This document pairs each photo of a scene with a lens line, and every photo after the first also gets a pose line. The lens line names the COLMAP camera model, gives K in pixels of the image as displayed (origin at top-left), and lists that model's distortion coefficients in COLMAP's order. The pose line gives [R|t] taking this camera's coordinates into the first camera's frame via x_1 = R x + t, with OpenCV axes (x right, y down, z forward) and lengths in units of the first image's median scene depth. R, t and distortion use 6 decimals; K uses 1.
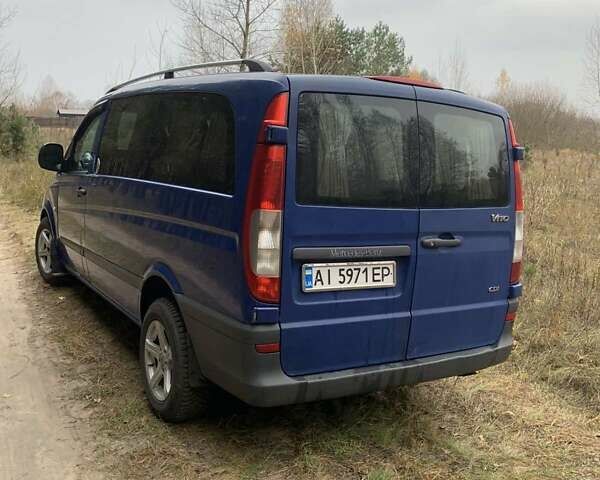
lens RADIAL K [[636.7, 0, 299.4], [0, 636.7, 239.6], [0, 0, 1]] dist [0.028596, 0.000000]
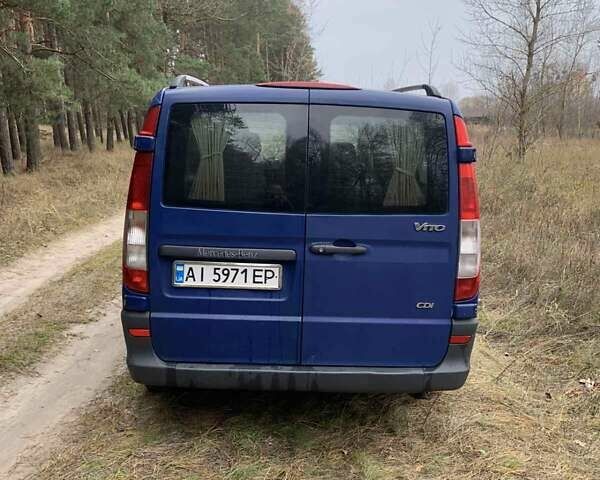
lens RADIAL K [[636.7, 0, 305.5], [0, 636.7, 234.7], [0, 0, 1]] dist [0.028596, 0.000000]
pose [[0.867102, 0.050489, -0.495565, 0.682684], [-0.050406, 0.998637, 0.013546, -0.029372], [0.495574, 0.013234, 0.868465, 0.145446]]
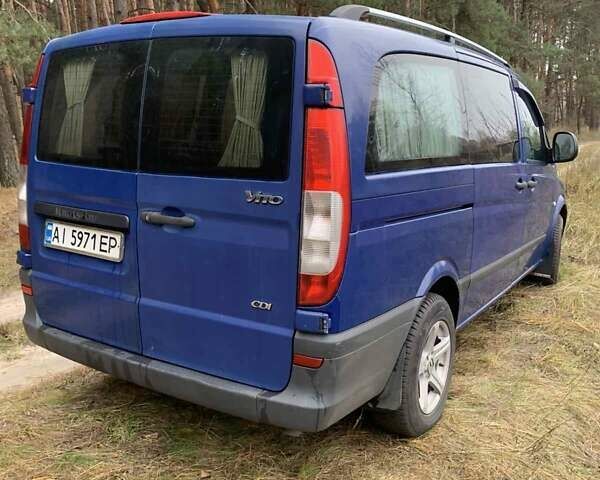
lens RADIAL K [[636.7, 0, 299.9], [0, 636.7, 243.0], [0, 0, 1]] dist [0.028596, 0.000000]
pose [[0.426455, 0.120267, -0.896478, 1.030248], [-0.119356, 0.989936, 0.076027, -0.046660], [0.896599, 0.074578, 0.436518, 0.843767]]
